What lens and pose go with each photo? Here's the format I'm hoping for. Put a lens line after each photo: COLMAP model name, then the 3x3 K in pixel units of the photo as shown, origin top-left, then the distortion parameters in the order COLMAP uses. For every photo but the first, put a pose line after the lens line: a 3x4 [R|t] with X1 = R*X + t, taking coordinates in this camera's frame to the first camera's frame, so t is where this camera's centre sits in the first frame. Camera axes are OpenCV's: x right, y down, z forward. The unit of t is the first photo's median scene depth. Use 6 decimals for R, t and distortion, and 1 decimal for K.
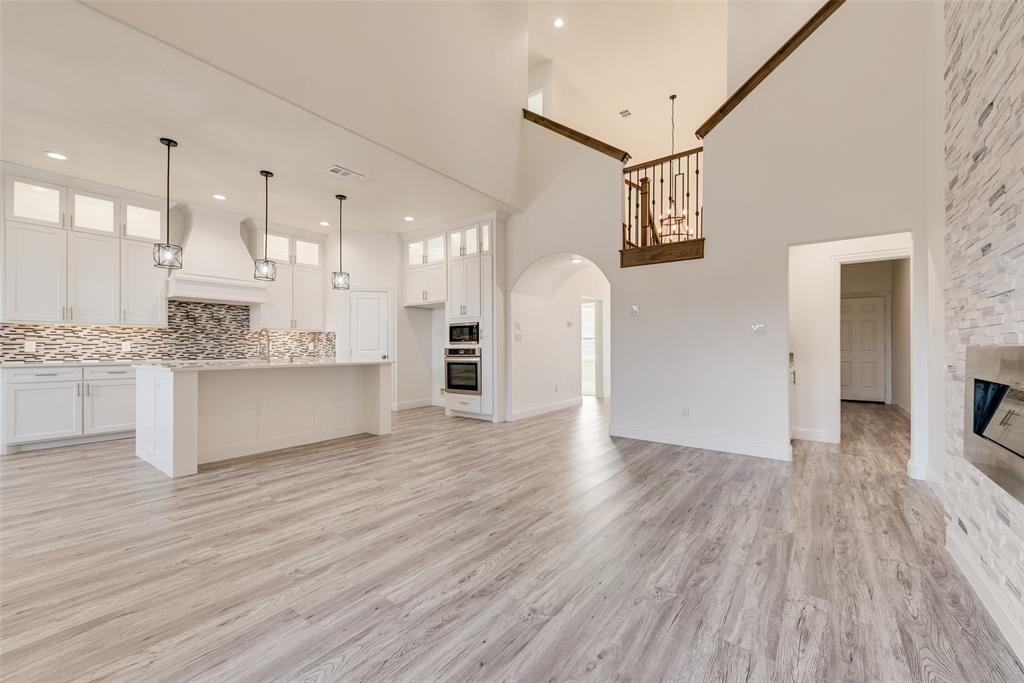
lens RADIAL K [[401.3, 0, 513.5], [0, 401.3, 346.1], [0, 0, 1]] dist [0.015099, -0.004189]
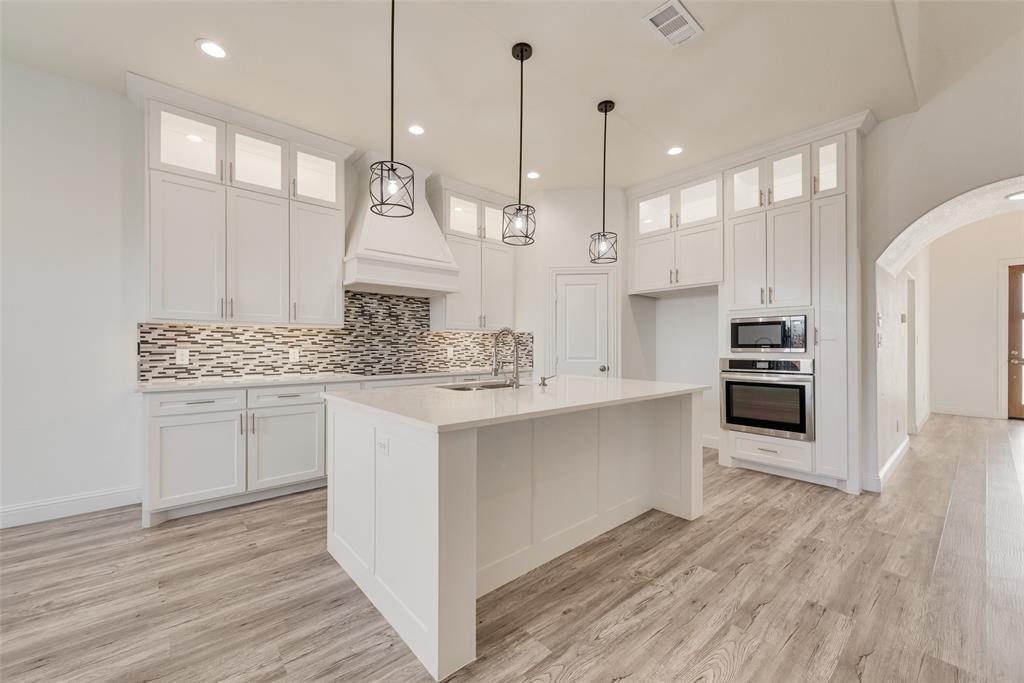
lens RADIAL K [[401.3, 0, 513.0], [0, 401.3, 346.5], [0, 0, 1]] dist [0.015099, -0.004189]
pose [[0.978715, 0.003069, -0.205201, -0.456362], [-0.002068, 0.999985, 0.005096, -0.019507], [0.205214, -0.004563, 0.978707, 0.405514]]
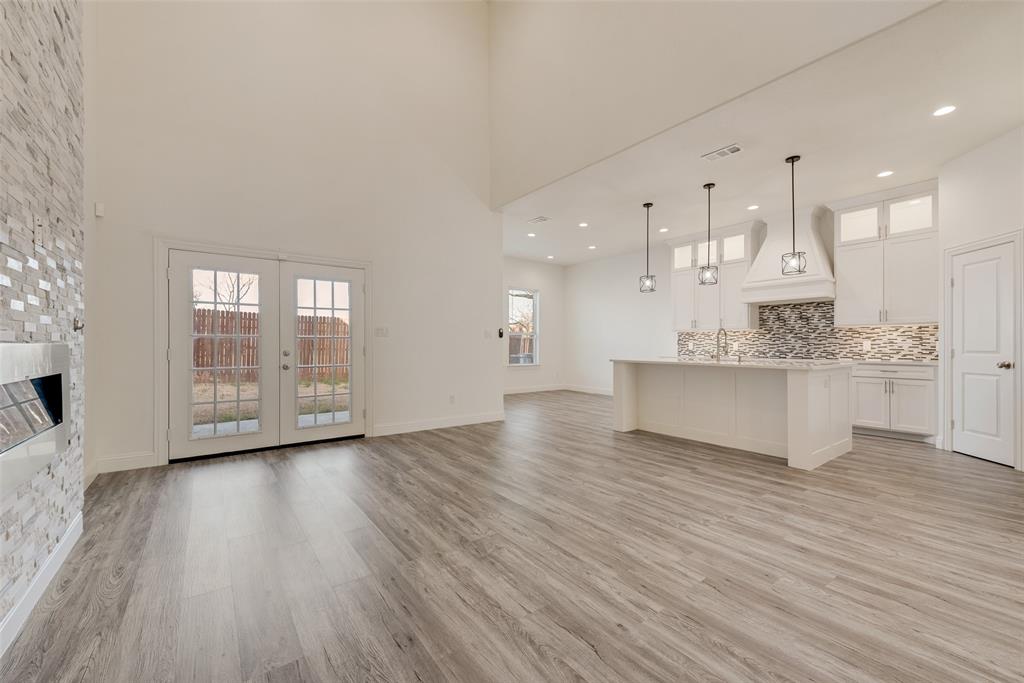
lens RADIAL K [[411.7, 0, 507.3], [0, 411.7, 345.7], [0, 0, 1]] dist [0.007282, -0.001714]
pose [[-0.285705, -0.000740, -0.958317, 0.539213], [-0.000486, 1.000000, -0.000628, 0.001539], [0.958318, 0.000286, -0.285705, 0.717111]]
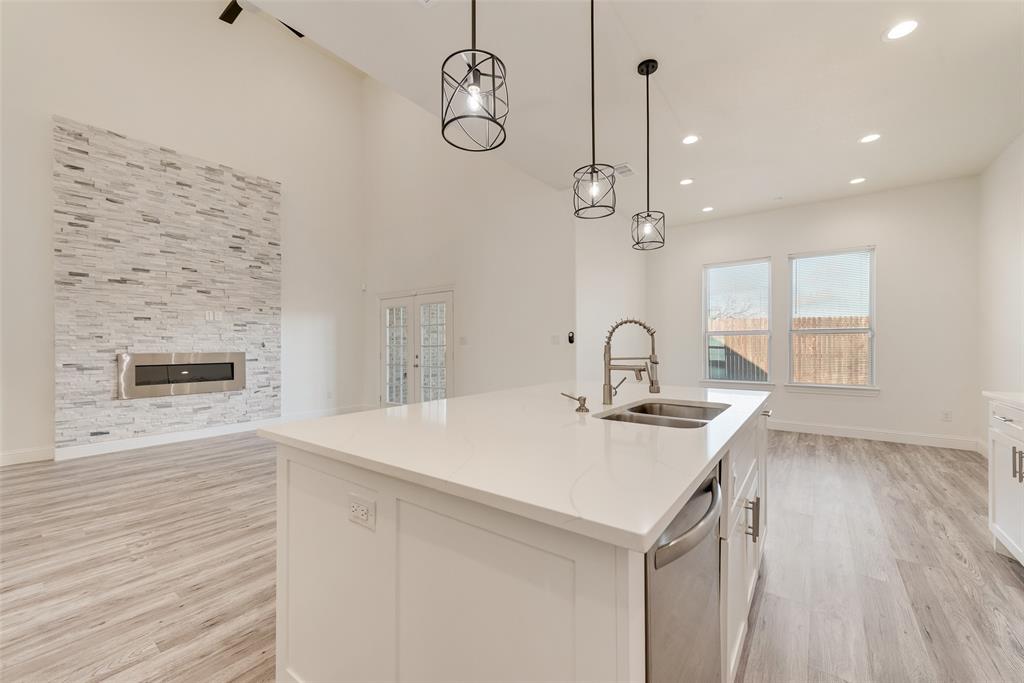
lens RADIAL K [[401.3, 0, 514.5], [0, 401.3, 343.4], [0, 0, 1]] dist [0.015099, -0.004189]
pose [[-0.999986, 0.000490, -0.005279, -0.471013], [0.000519, 0.999985, -0.005475, -0.017039], [0.005276, -0.005478, -0.999971, 1.294508]]
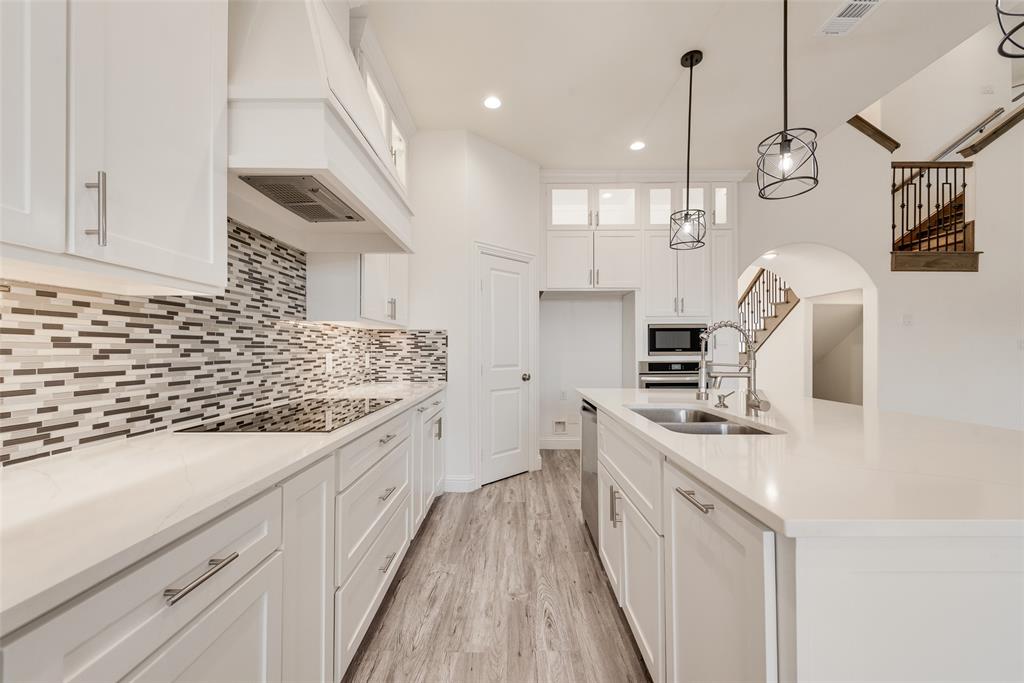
lens RADIAL K [[401.3, 0, 512.1], [0, 401.3, 347.2], [0, 0, 1]] dist [0.015099, -0.004189]
pose [[0.797865, 0.005050, 0.602815, -0.929180], [-0.003370, 0.999987, -0.003918, -0.018489], [-0.602826, 0.001094, 0.797872, 0.770465]]
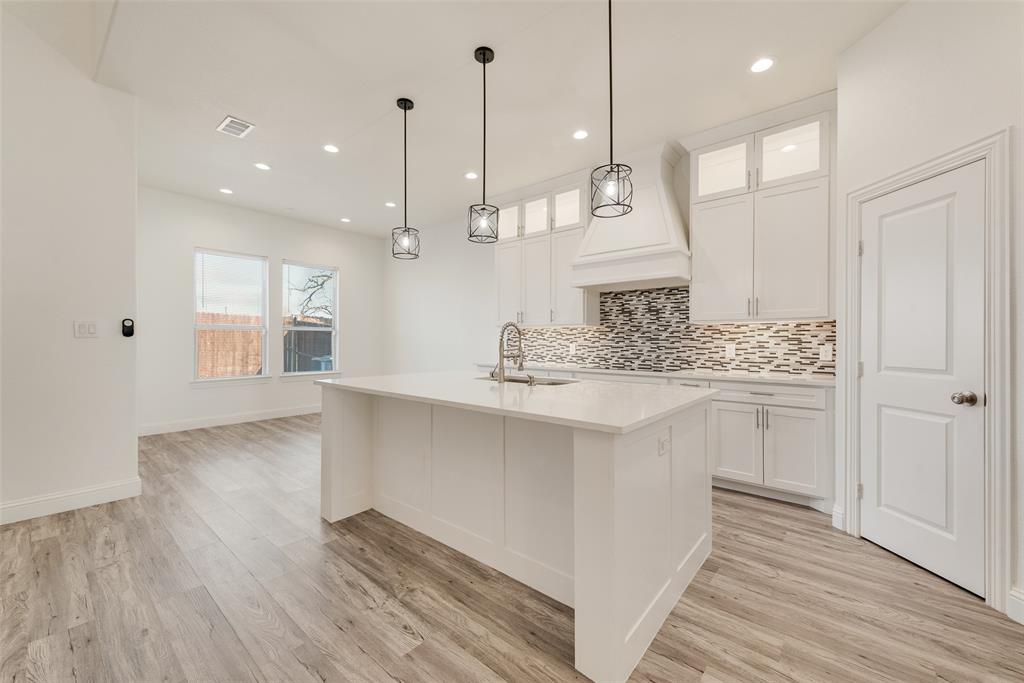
lens RADIAL K [[401.3, 0, 509.6], [0, 401.3, 341.9], [0, 0, 1]] dist [0.015099, -0.004189]
pose [[-0.057380, 0.002076, -0.998350, -0.035456], [-0.002136, 0.999995, 0.002202, -0.017244], [0.998350, 0.002259, -0.057376, 0.960846]]
